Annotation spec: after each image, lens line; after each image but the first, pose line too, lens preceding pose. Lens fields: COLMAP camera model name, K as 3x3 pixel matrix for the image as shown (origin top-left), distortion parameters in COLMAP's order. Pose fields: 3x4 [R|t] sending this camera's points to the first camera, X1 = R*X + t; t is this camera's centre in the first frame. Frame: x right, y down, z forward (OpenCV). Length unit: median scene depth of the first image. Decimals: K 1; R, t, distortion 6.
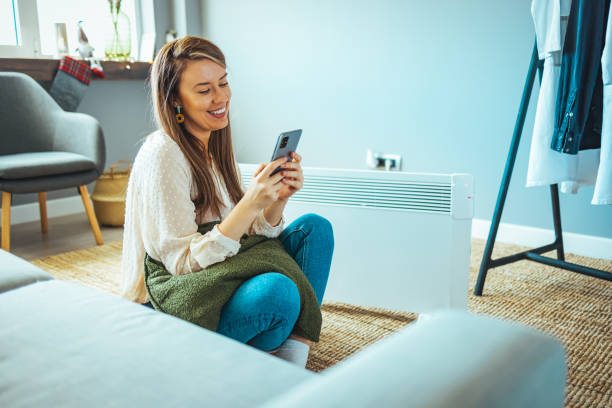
lens RADIAL K [[589.9, 0, 306.0], [0, 589.9, 204.0], [0, 0, 1]] dist [-0.003832, 0.018678]
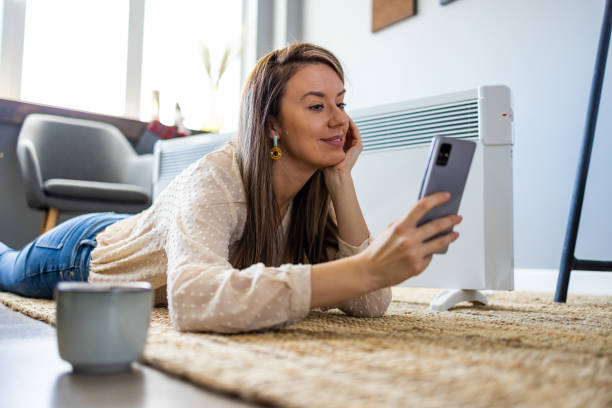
lens RADIAL K [[617.2, 0, 306.0], [0, 617.2, 204.0], [0, 0, 1]] dist [-0.001873, -0.005484]
pose [[0.964666, -0.000785, -0.263475, 0.191946], [-0.076067, 0.956584, -0.281356, 0.265824], [0.252257, 0.291457, 0.922724, 0.203244]]
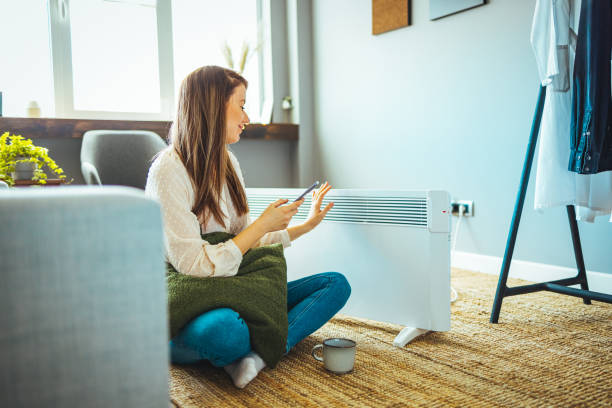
lens RADIAL K [[592.3, 0, 306.0], [0, 592.3, 204.0], [0, 0, 1]] dist [0.027067, 0.000150]
pose [[0.952703, 0.007854, -0.303801, 0.289658], [-0.048802, 0.990646, -0.127430, 0.097381], [0.299958, 0.136229, 0.944175, -0.060487]]
